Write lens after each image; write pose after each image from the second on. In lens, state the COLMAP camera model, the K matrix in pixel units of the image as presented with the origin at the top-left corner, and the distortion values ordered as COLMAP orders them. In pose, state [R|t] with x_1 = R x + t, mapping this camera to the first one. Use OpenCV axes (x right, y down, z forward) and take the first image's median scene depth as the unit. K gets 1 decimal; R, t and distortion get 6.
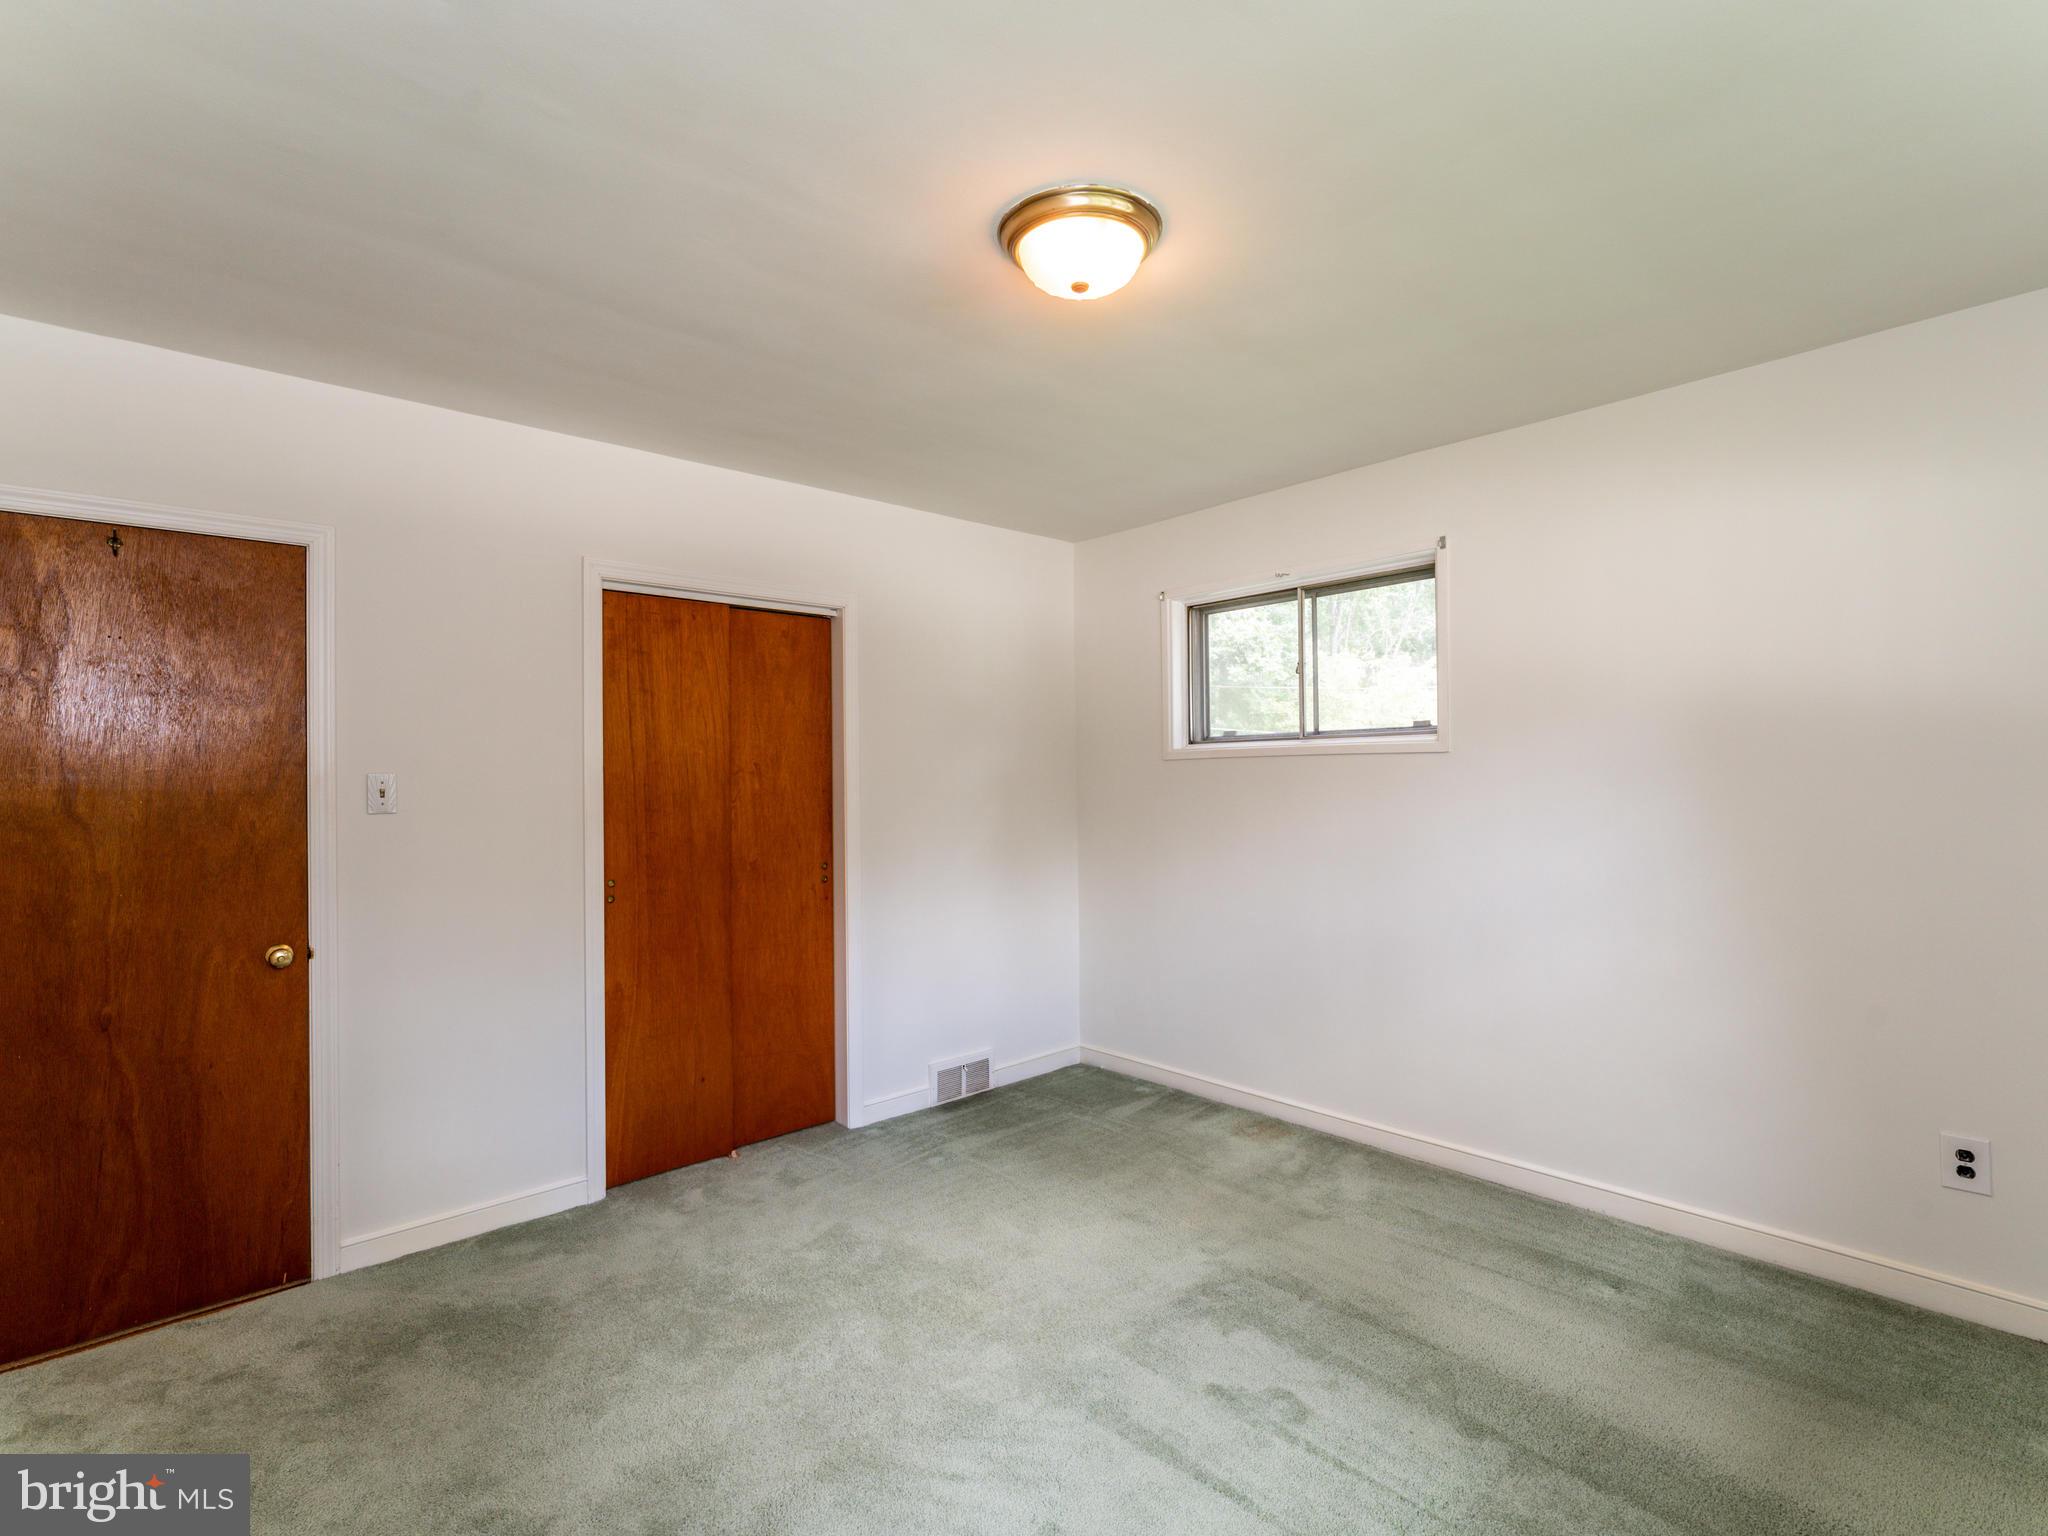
lens RADIAL K [[986.5, 0, 1012.2], [0, 986.5, 762.8], [0, 0, 1]] dist [-0.001720, 0.000323]
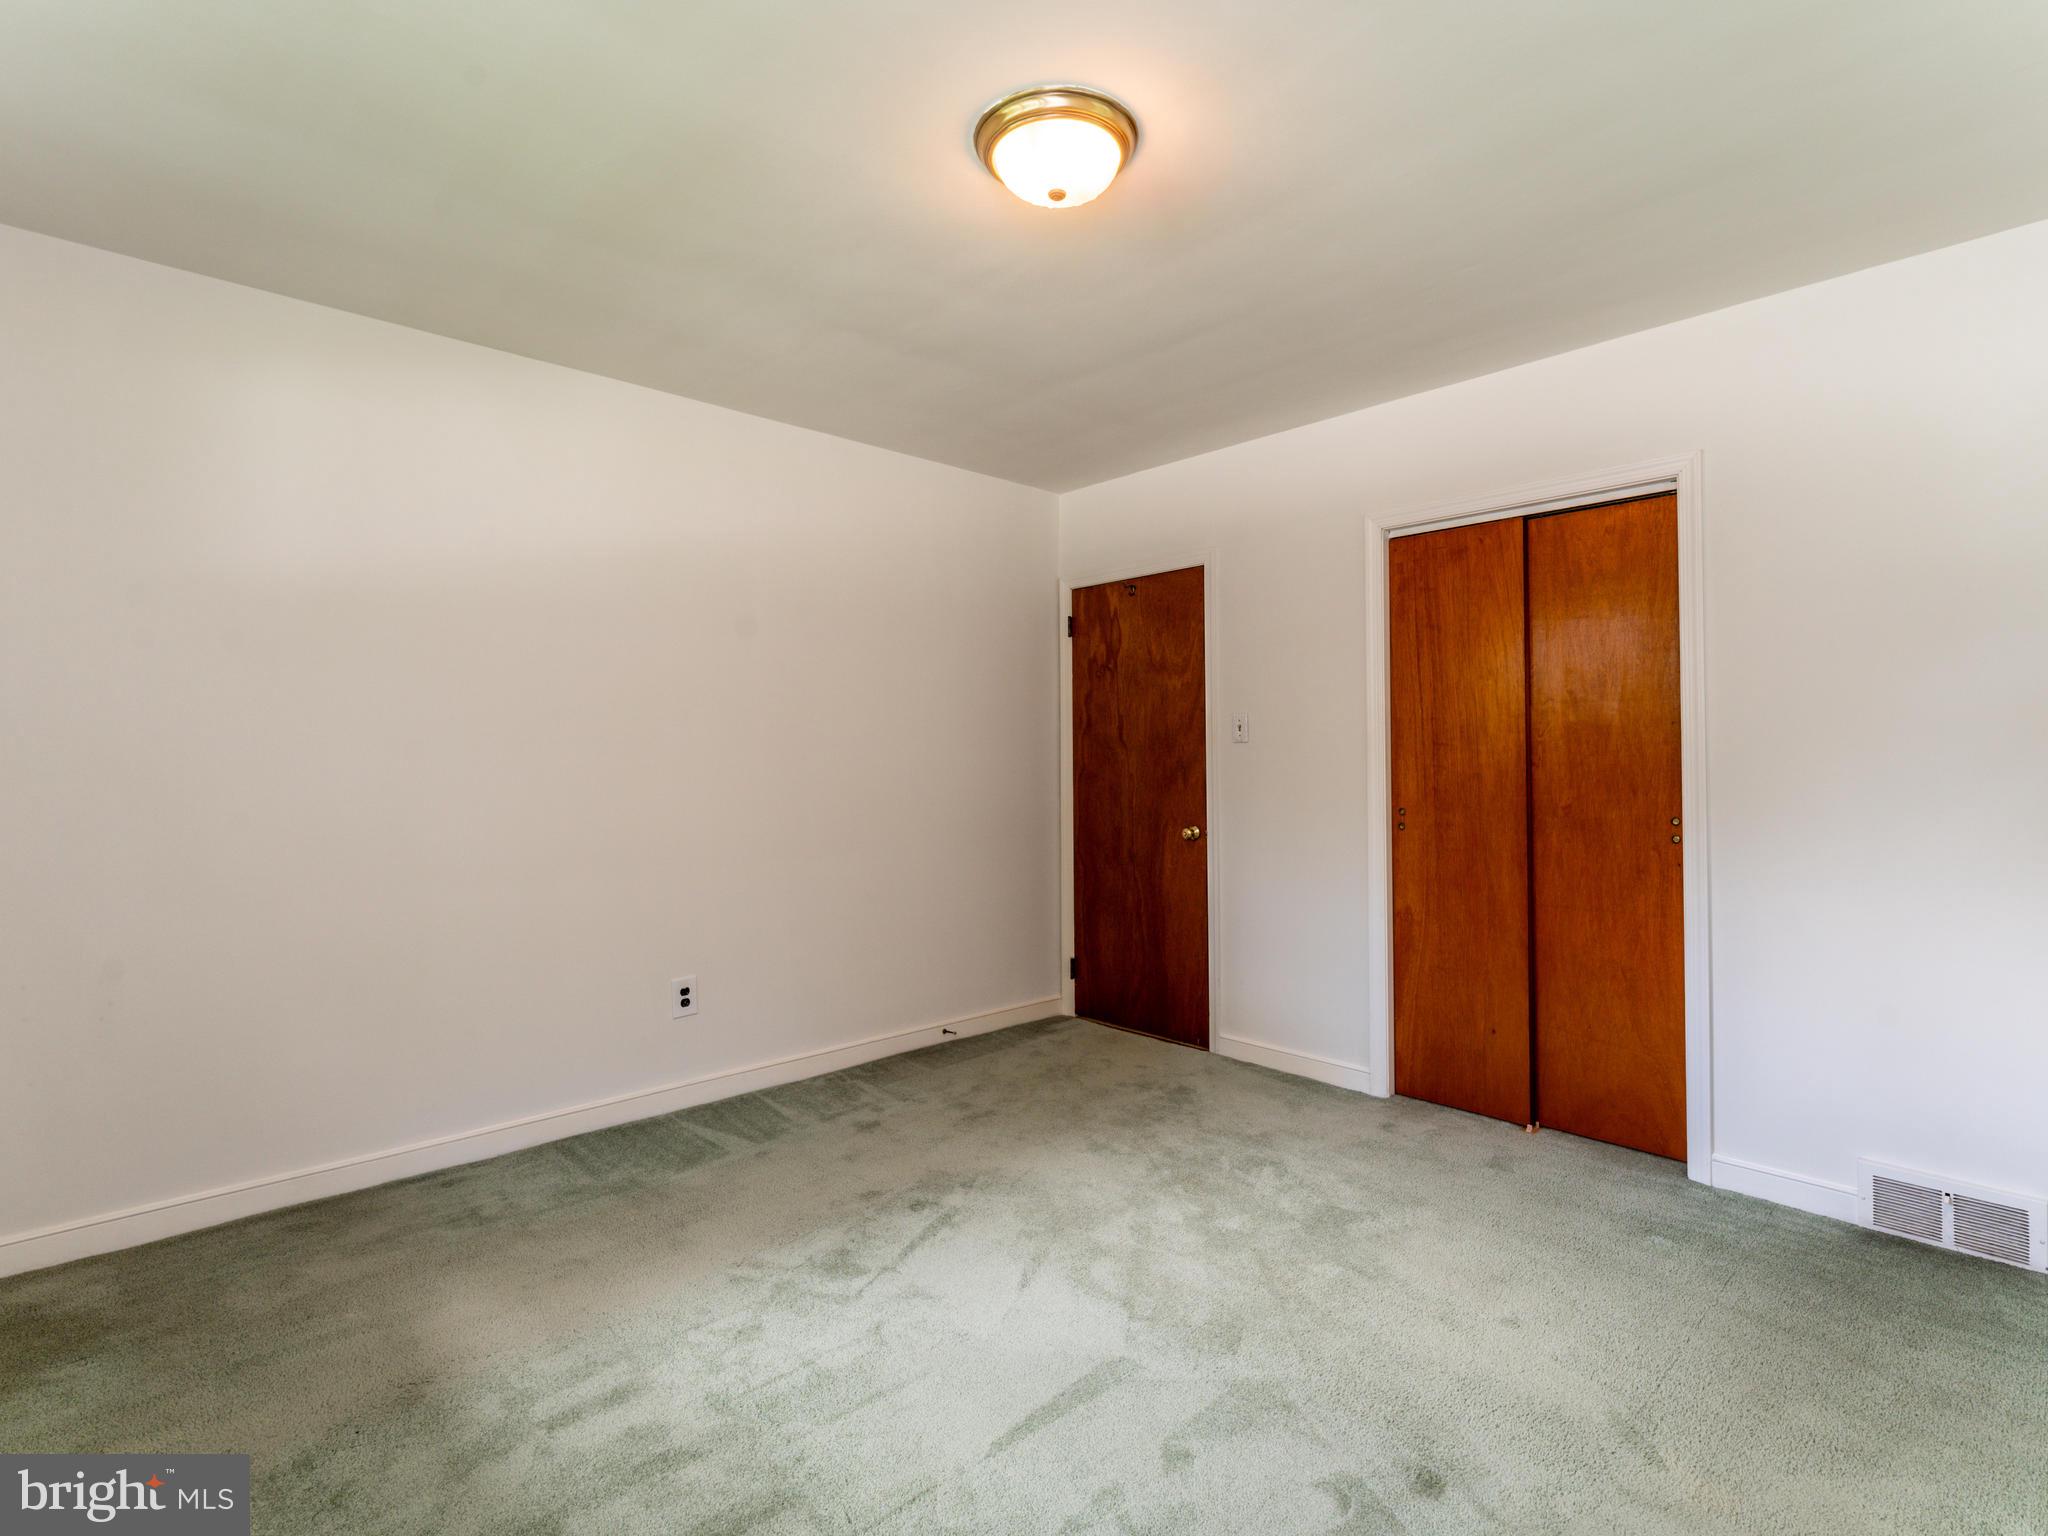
lens RADIAL K [[986.5, 0, 1012.2], [0, 986.5, 762.8], [0, 0, 1]] dist [-0.001720, 0.000323]
pose [[0.021752, 0.010640, -0.999707, 0.639400], [0.007242, 0.999915, 0.010800, 0.053761], [0.999737, -0.007474, 0.021673, 0.544468]]
